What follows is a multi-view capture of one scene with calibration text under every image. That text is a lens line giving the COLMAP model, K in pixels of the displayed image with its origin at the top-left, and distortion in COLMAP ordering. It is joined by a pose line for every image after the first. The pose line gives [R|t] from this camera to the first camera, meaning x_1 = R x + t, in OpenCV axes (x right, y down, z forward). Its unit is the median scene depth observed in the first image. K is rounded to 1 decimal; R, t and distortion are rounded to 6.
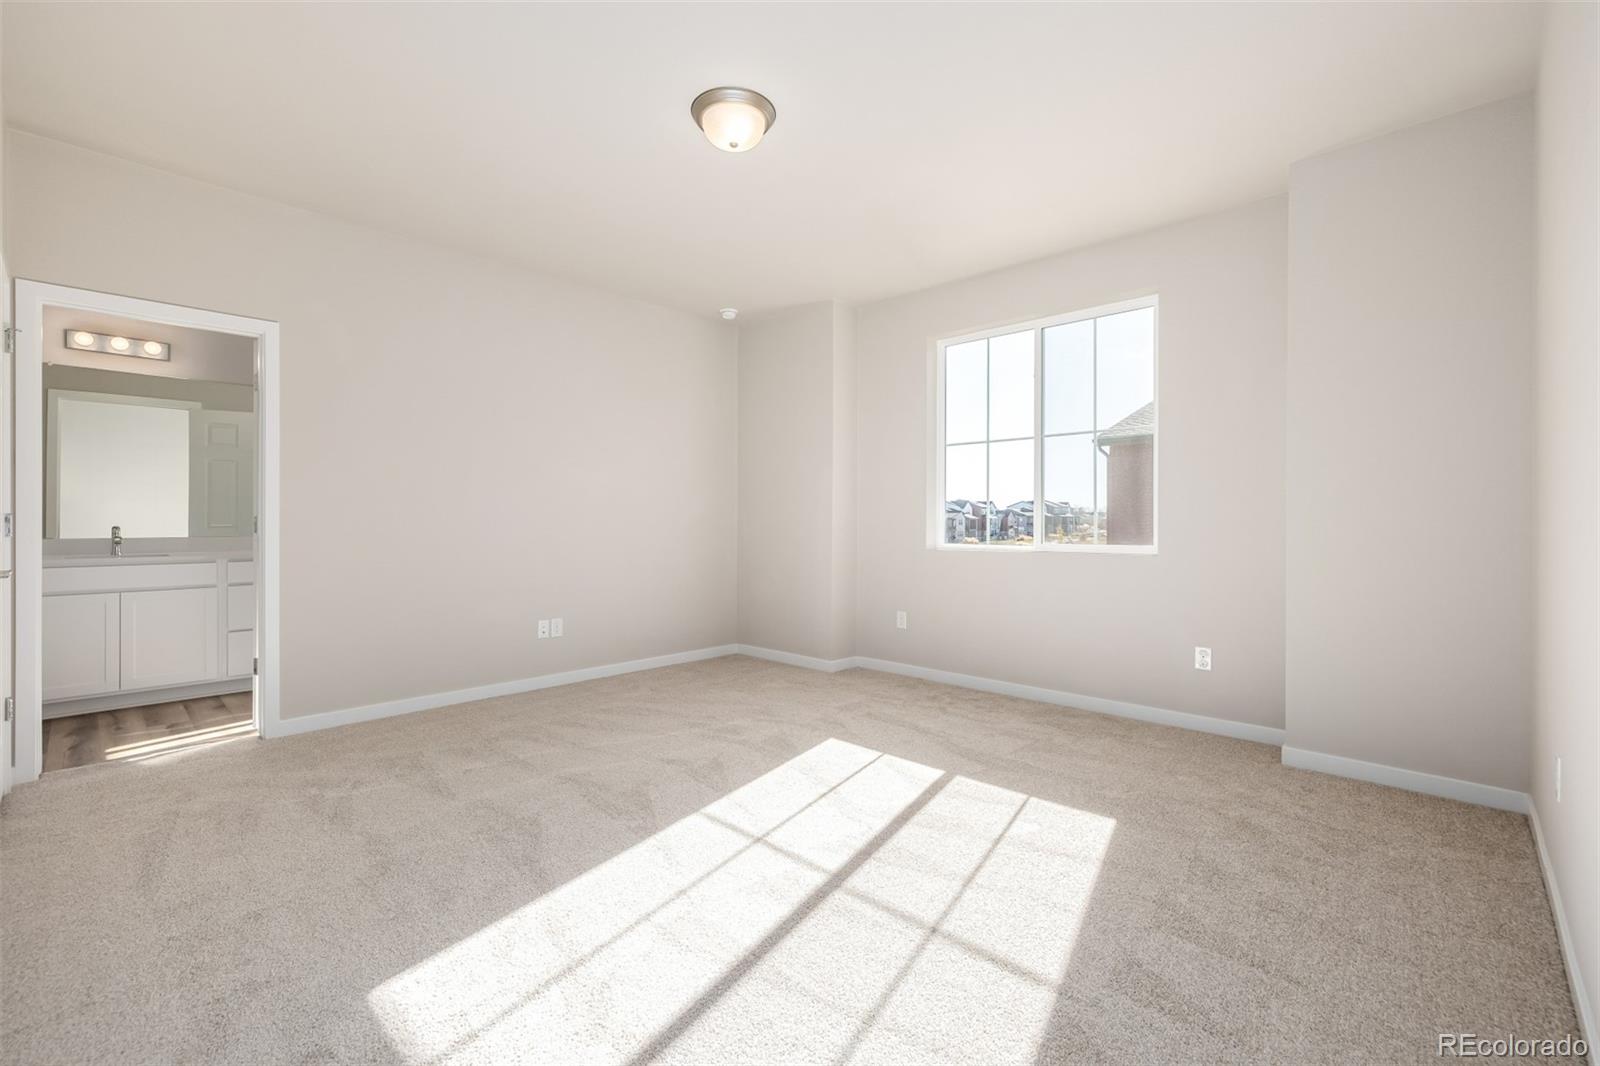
lens RADIAL K [[680.4, 0, 796.9], [0, 680.4, 519.3], [0, 0, 1]] dist [0.001566, -0.000031]
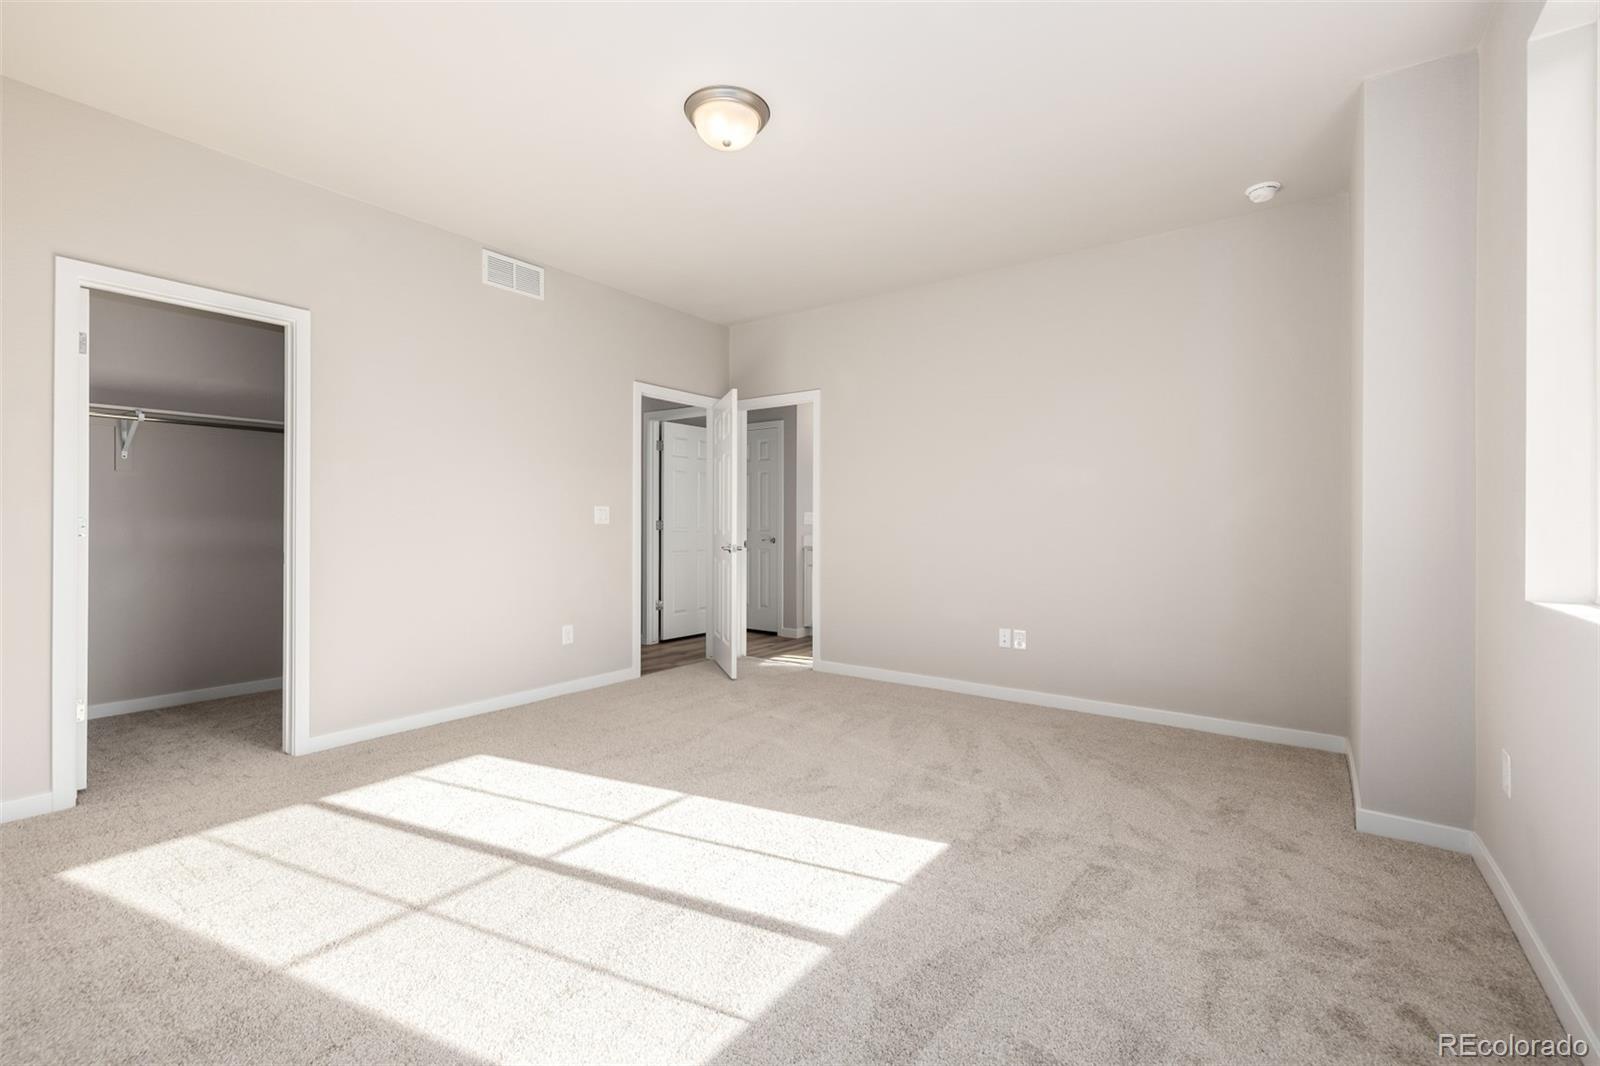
lens RADIAL K [[680.4, 0, 796.9], [0, 680.4, 519.3], [0, 0, 1]] dist [0.001566, -0.000031]
pose [[0.138598, -0.011373, -0.990283, 0.750316], [0.002163, 0.999935, -0.011181, 0.005996], [0.990346, -0.000592, 0.138614, 0.806584]]
